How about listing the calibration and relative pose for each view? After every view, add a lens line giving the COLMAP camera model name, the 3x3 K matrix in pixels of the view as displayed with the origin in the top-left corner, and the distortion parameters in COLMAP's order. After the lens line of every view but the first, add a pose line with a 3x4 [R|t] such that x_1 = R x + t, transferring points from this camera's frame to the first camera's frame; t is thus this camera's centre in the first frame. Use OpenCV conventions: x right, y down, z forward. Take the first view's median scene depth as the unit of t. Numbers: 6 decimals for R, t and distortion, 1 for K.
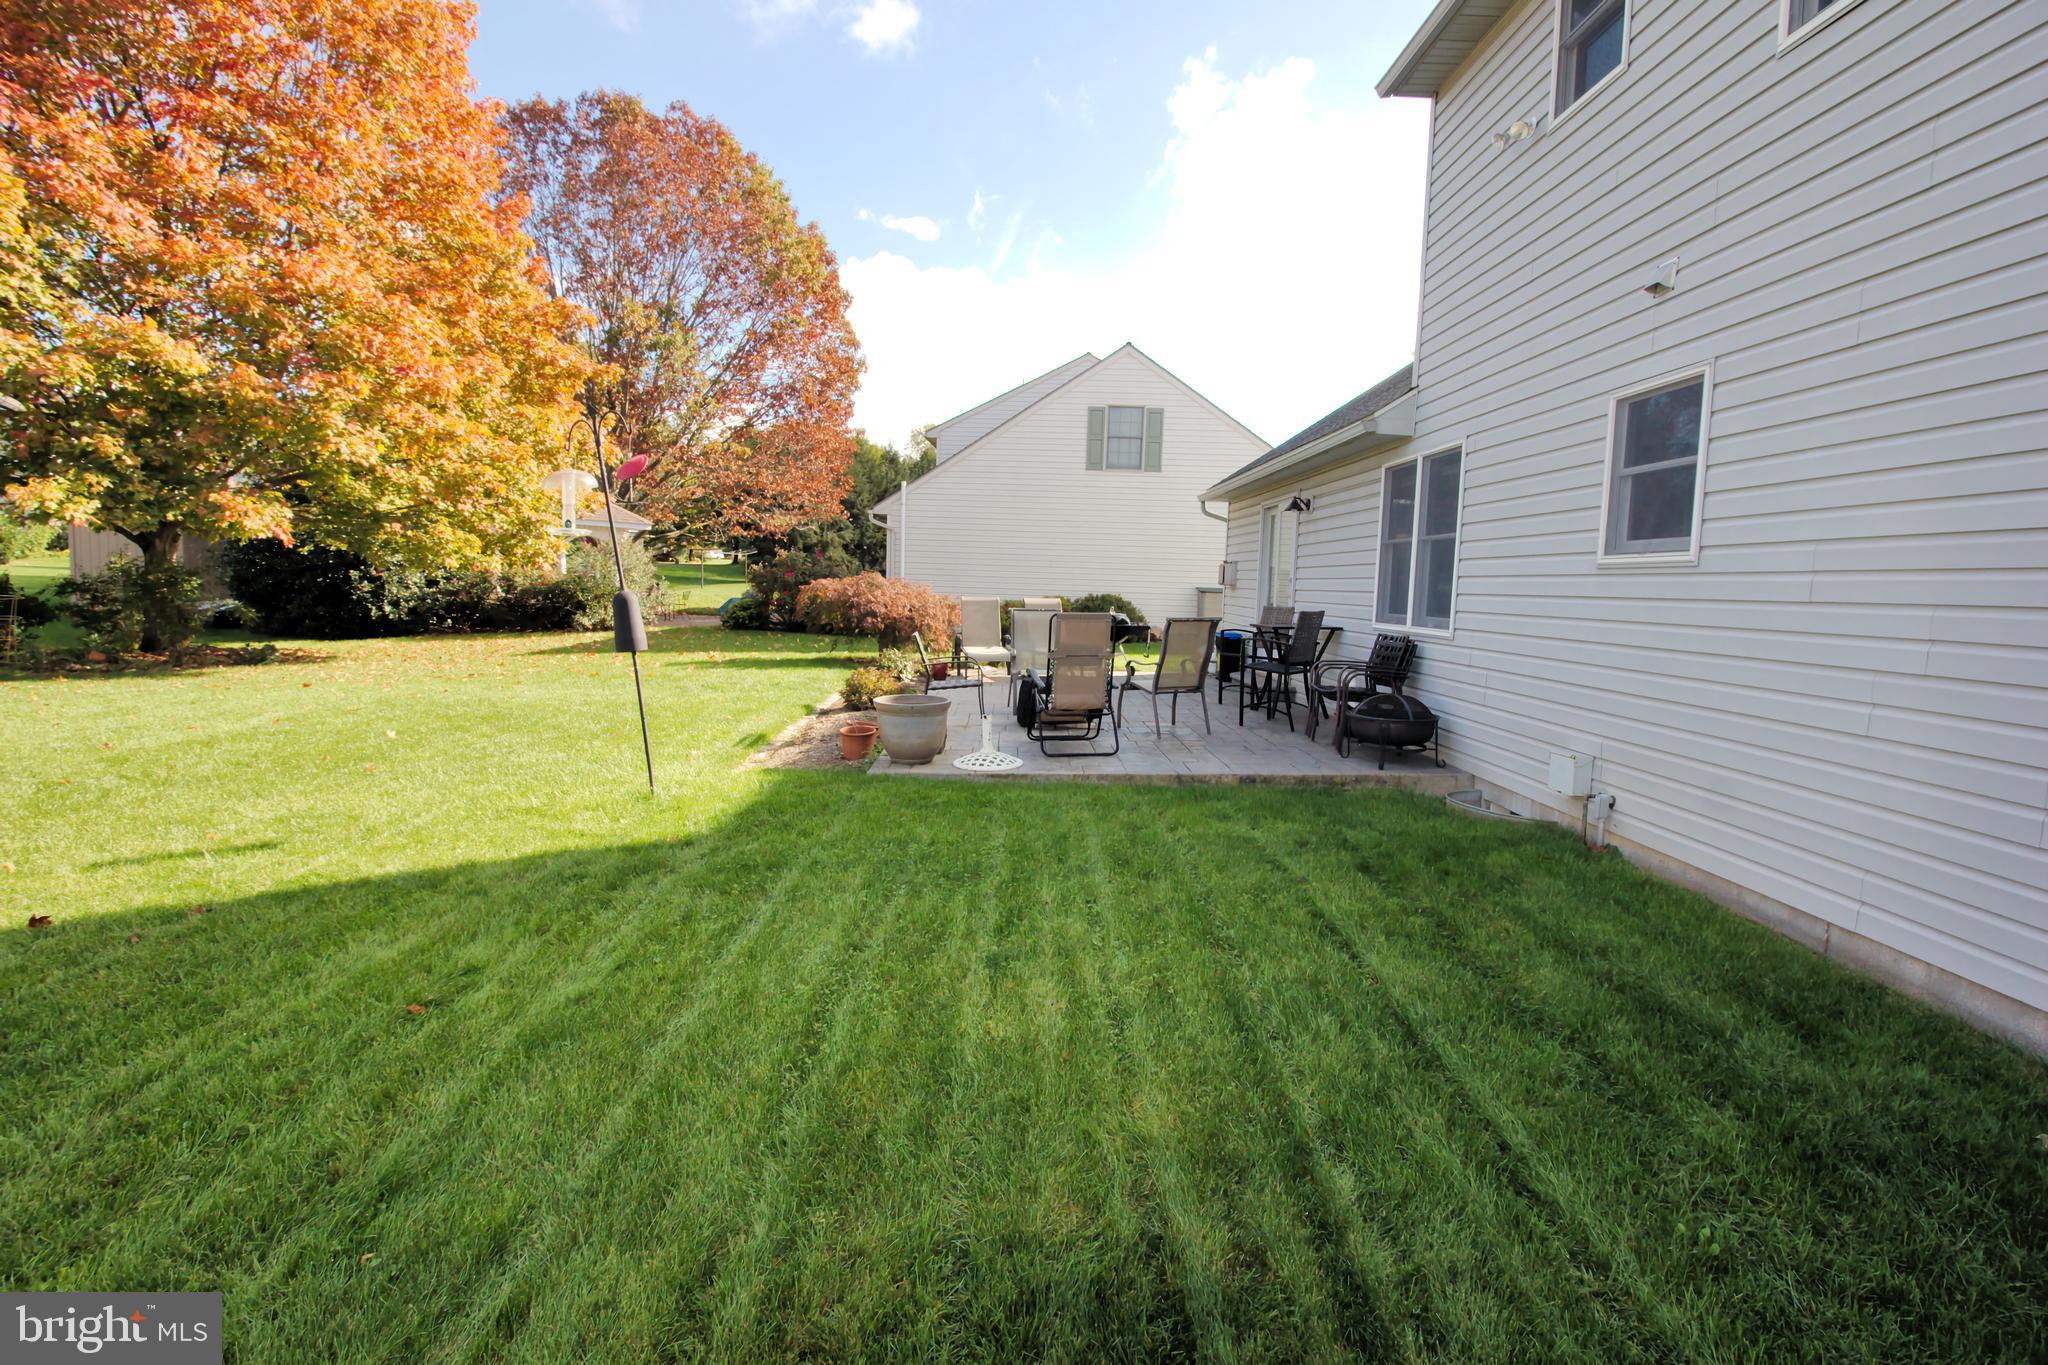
lens RADIAL K [[944.0, 0, 1032.0], [0, 944.0, 682.9], [0, 0, 1]] dist [-0.010723, -0.005509]
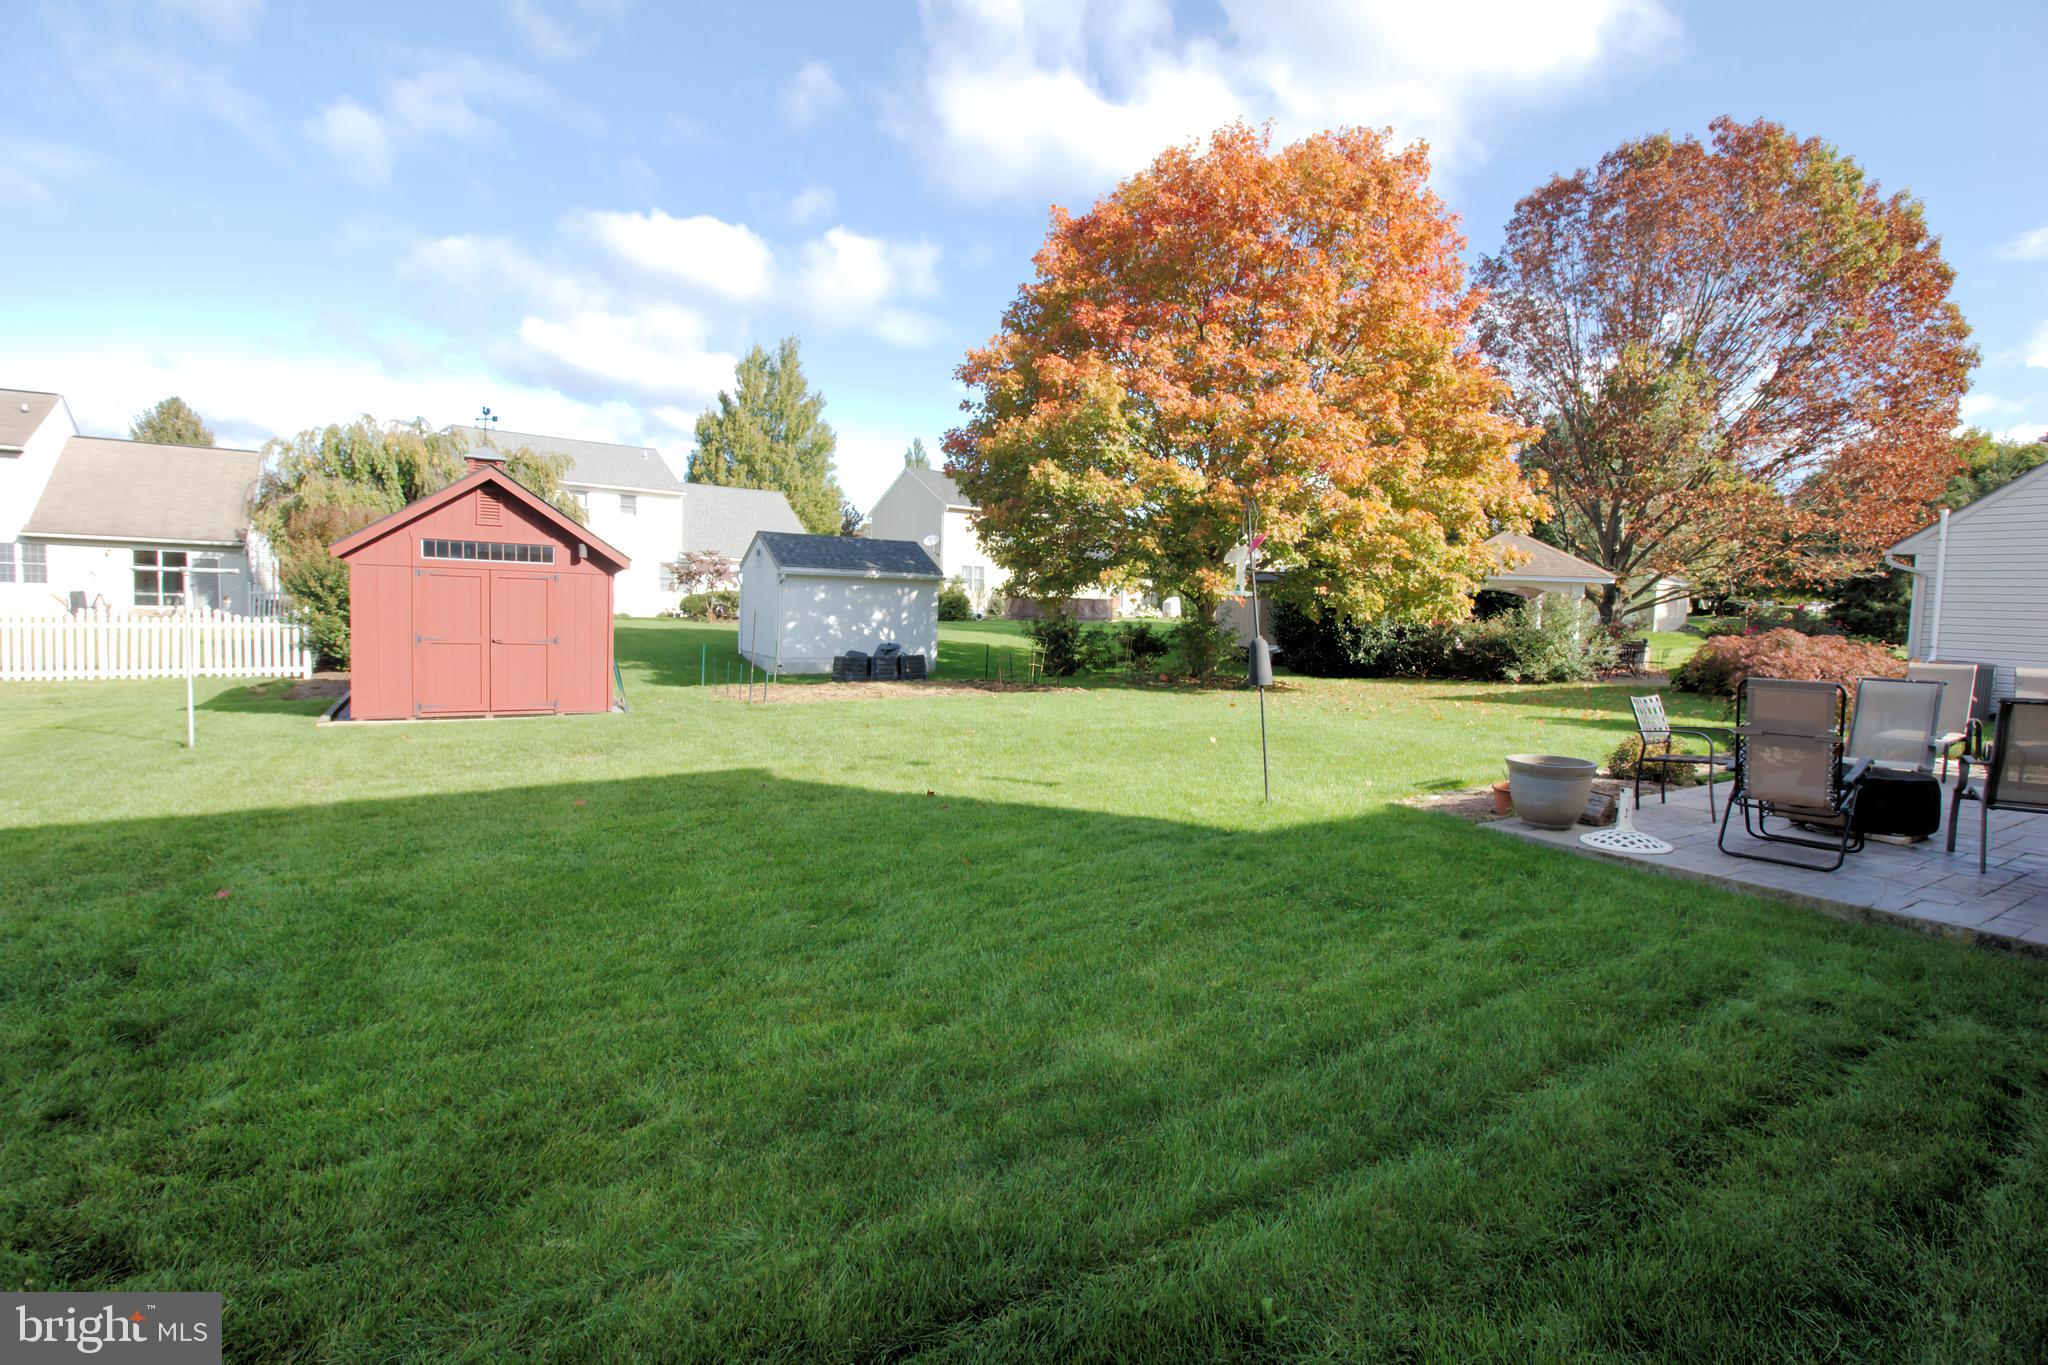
lens RADIAL K [[944.0, 0, 1070.2], [0, 944.0, 715.2], [0, 0, 1]] dist [-0.010723, -0.005509]
pose [[0.515684, 0.085815, -0.852470, 0.250292], [-0.106454, 0.993679, 0.035633, -0.005442], [0.850140, 0.072373, 0.521560, 0.051762]]
